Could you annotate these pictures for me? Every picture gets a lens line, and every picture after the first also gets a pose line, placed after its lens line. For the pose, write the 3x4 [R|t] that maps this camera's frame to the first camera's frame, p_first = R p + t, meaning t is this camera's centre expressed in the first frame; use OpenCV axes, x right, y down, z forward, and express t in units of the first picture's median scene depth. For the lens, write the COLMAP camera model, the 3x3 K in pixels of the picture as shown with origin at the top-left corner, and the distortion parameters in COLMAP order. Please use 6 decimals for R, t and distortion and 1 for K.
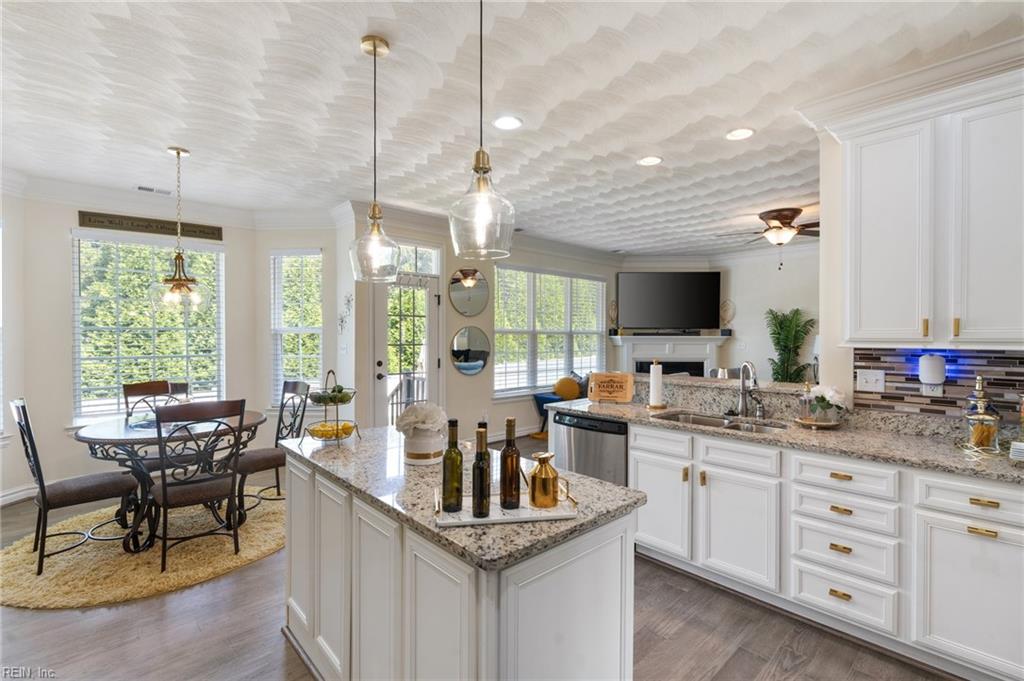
lens RADIAL K [[459.5, 0, 515.8], [0, 459.5, 336.1], [0, 0, 1]] dist [-0.010653, 0.003679]
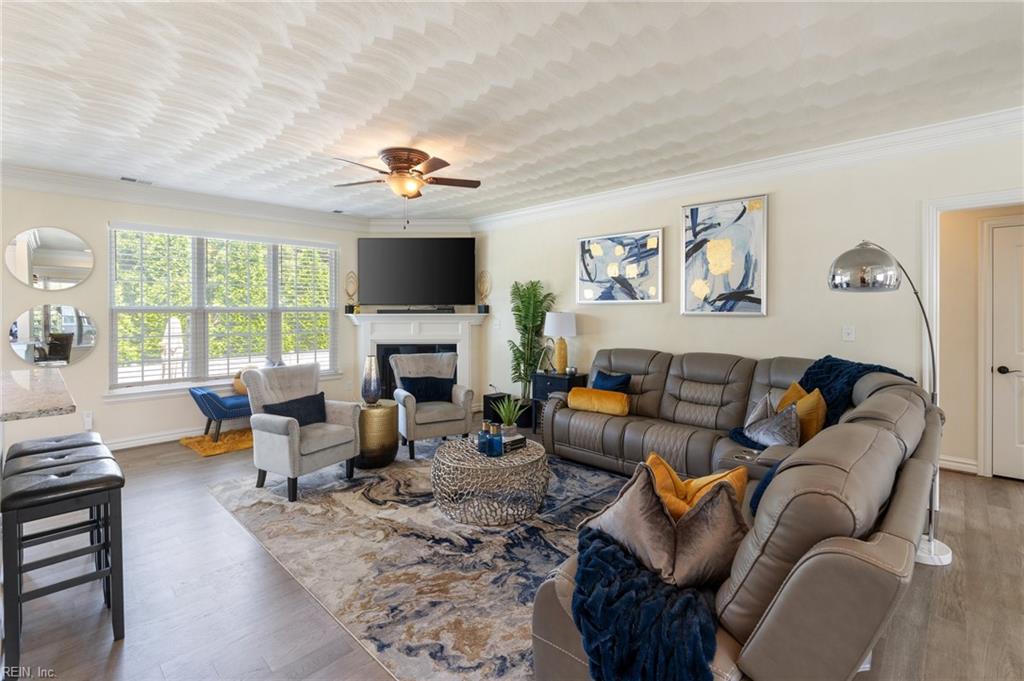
lens RADIAL K [[459.5, 0, 503.8], [0, 459.5, 310.6], [0, 0, 1]] dist [-0.010653, 0.003679]
pose [[0.997876, -0.002355, 0.065106, 0.500090], [0.002471, 0.999996, -0.001699, -0.004347], [-0.065102, 0.001856, 0.997877, 0.171330]]
